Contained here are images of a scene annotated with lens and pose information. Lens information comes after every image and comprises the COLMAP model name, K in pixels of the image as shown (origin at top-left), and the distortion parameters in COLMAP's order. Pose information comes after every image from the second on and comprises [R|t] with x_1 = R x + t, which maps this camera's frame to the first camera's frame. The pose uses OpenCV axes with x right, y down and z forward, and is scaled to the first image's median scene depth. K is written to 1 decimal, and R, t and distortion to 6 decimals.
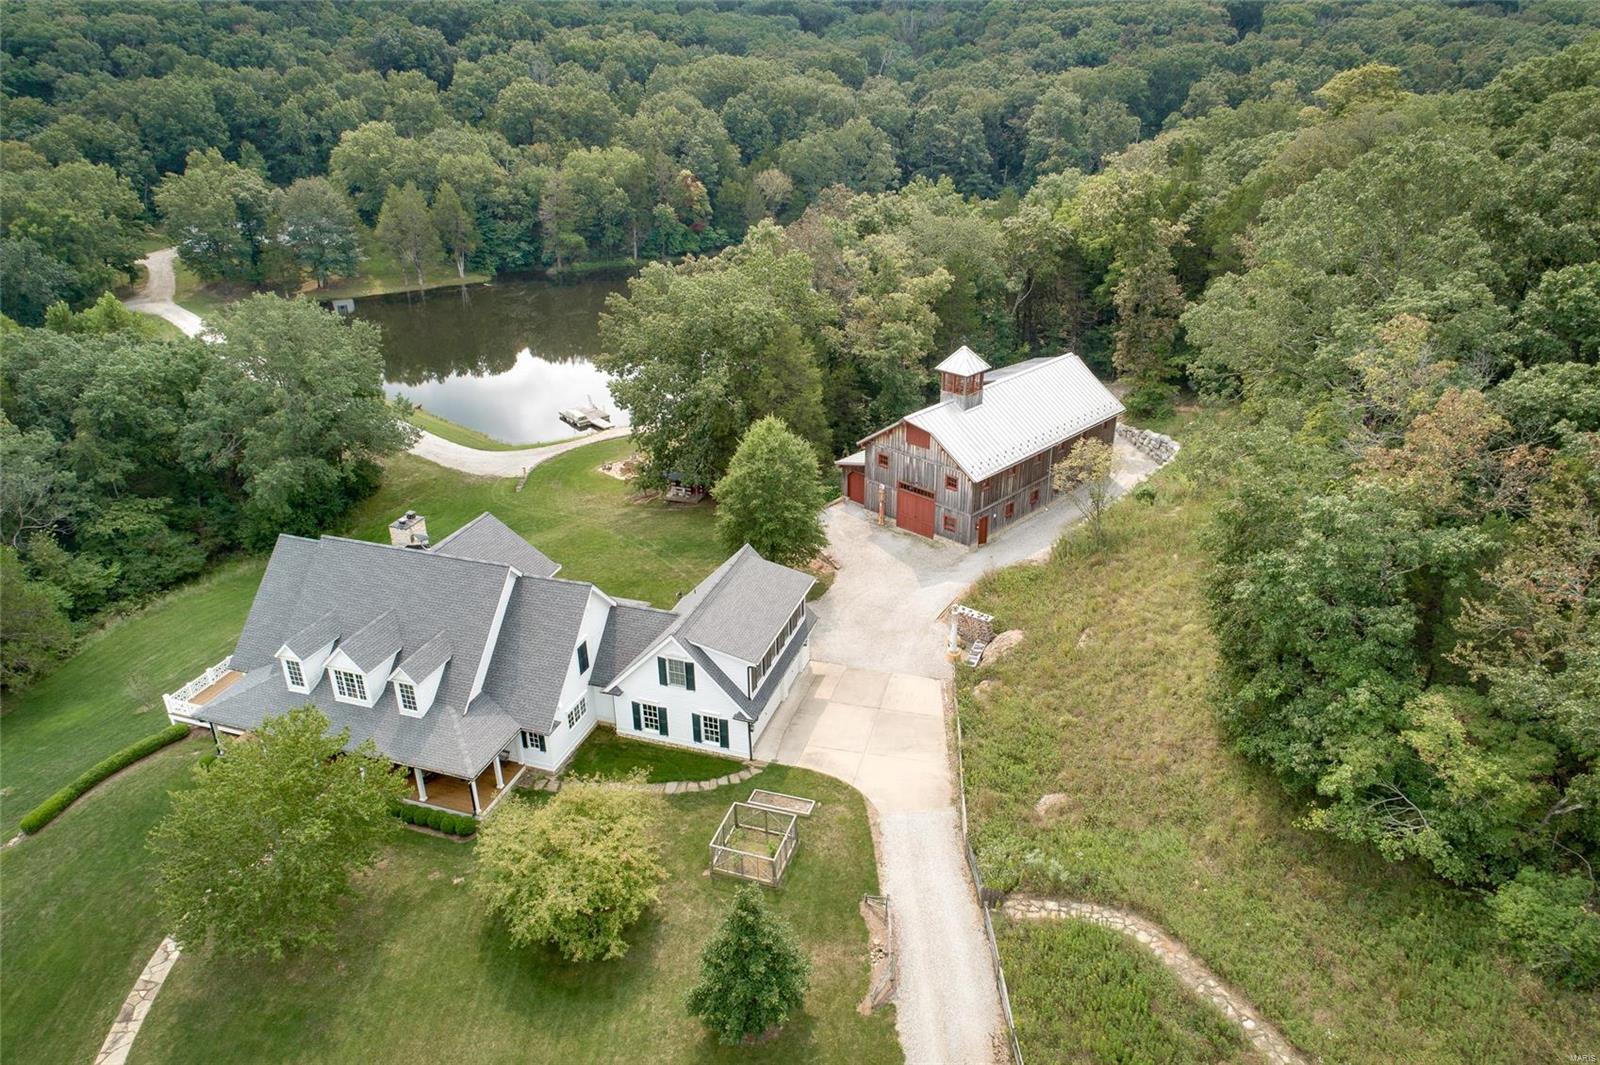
lens RADIAL K [[1085.0, 0, 872.7], [0, 1085.0, 538.1], [0, 0, 1]] dist [0.001625, 0.003339]
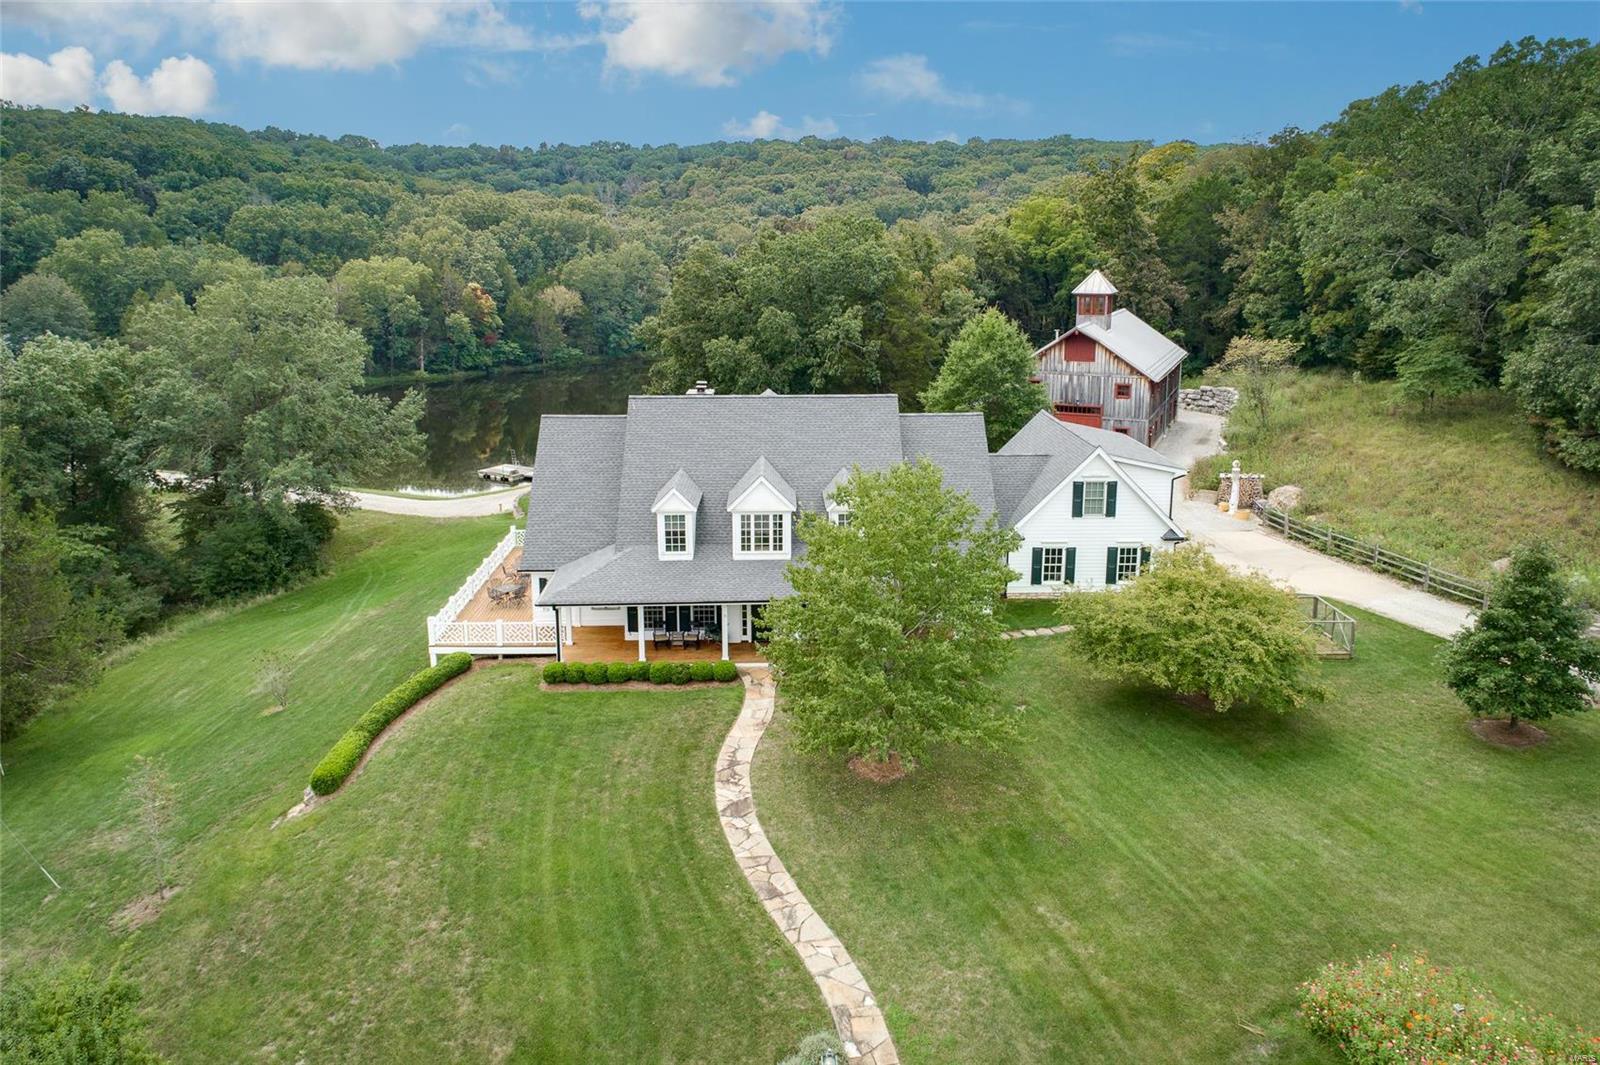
lens RADIAL K [[1085.0, 0, 802.2], [0, 1085.0, 524.3], [0, 0, 1]] dist [0.001625, 0.003339]
pose [[0.942153, -0.076838, 0.326256, -0.530745], [0.145917, 0.970318, -0.192850, 0.213557], [-0.301754, 0.229300, 0.925400, 0.191586]]
